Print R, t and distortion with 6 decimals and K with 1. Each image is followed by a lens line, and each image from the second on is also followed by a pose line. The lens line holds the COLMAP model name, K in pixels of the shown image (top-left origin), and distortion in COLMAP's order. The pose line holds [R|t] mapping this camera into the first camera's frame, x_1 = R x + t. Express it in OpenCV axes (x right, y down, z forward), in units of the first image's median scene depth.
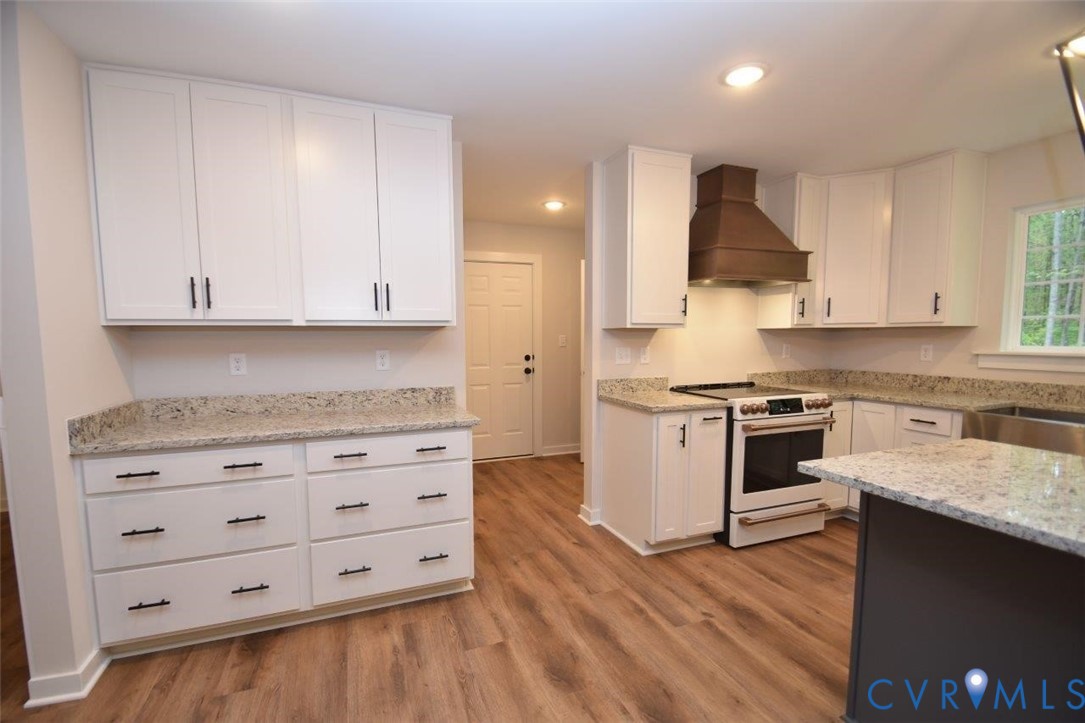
lens RADIAL K [[484.5, 0, 529.0], [0, 484.5, 380.1], [0, 0, 1]] dist [-0.009045, -0.004420]
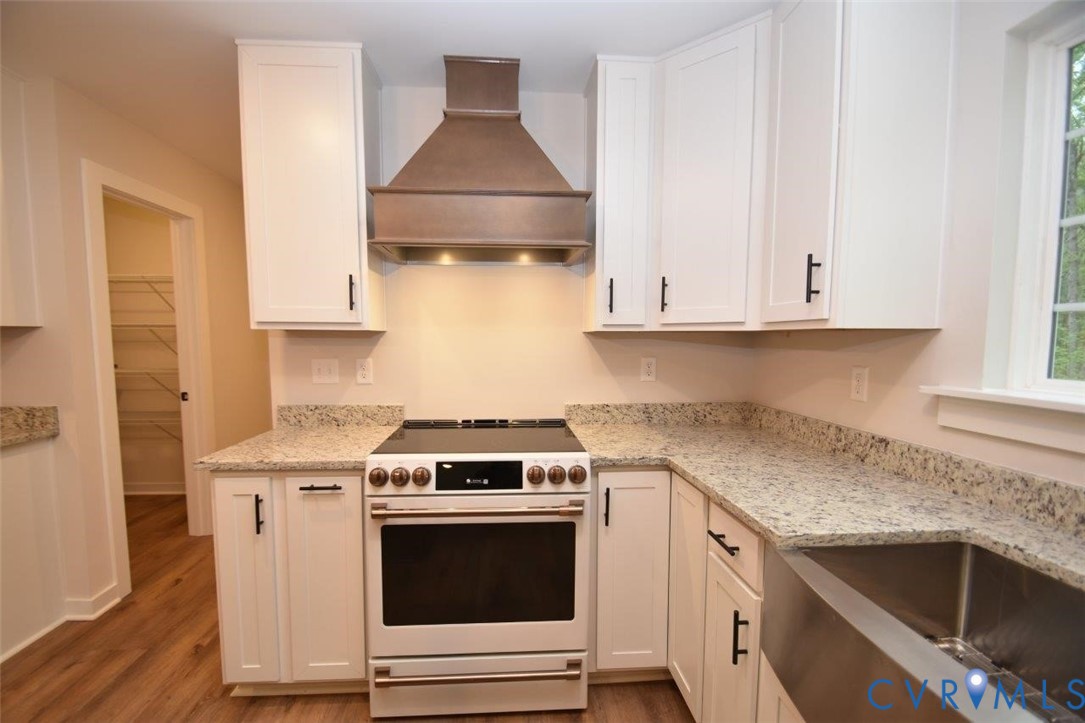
lens RADIAL K [[484.5, 0, 540.0], [0, 484.5, 368.3], [0, 0, 1]] dist [-0.009045, -0.004420]
pose [[0.953322, 0.029334, -0.300528, 0.739133], [-0.036649, 0.999153, -0.018733, -0.057034], [0.299724, 0.028873, 0.953589, 0.487353]]
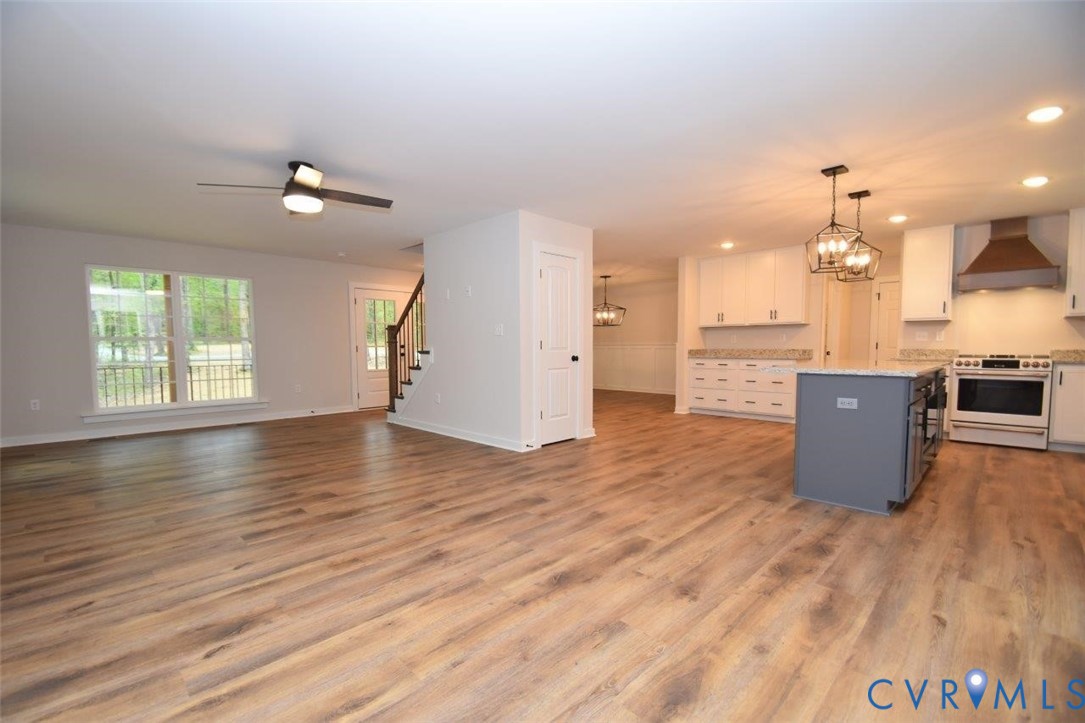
lens RADIAL K [[484.5, 0, 518.1], [0, 484.5, 381.1], [0, 0, 1]] dist [-0.009045, -0.004420]
pose [[0.373370, 0.071211, -0.924945, 1.414685], [-0.074452, 0.996133, 0.046638, 0.156788], [0.924690, 0.051451, 0.377228, -1.151774]]
